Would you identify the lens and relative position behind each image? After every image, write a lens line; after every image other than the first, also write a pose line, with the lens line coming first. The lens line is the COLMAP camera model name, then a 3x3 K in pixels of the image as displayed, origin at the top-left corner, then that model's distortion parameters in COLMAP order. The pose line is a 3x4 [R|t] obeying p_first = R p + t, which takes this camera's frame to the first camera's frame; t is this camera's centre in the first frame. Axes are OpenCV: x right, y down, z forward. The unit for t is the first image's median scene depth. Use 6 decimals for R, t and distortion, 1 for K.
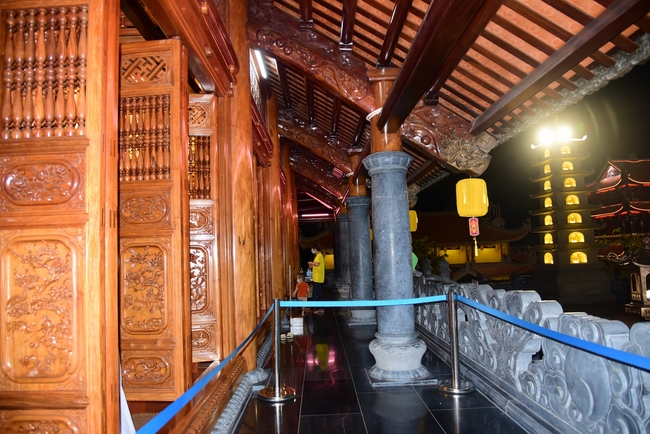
lens RADIAL K [[442.8, 0, 325.1], [0, 442.8, 217.7], [0, 0, 1]] dist [-0.038410, 0.005224]
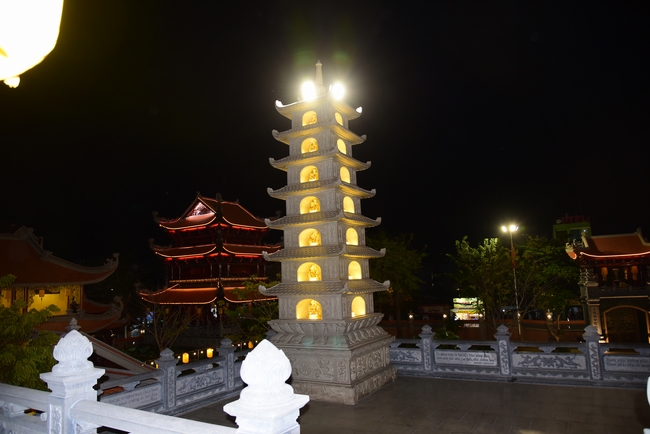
lens RADIAL K [[442.8, 0, 323.4], [0, 442.8, 217.4], [0, 0, 1]] dist [-0.038410, 0.005224]
pose [[0.528626, 0.139133, 0.837375, 0.027608], [-0.048039, 0.989798, -0.134132, 0.023666], [-0.847494, 0.030679, 0.529917, 0.311374]]
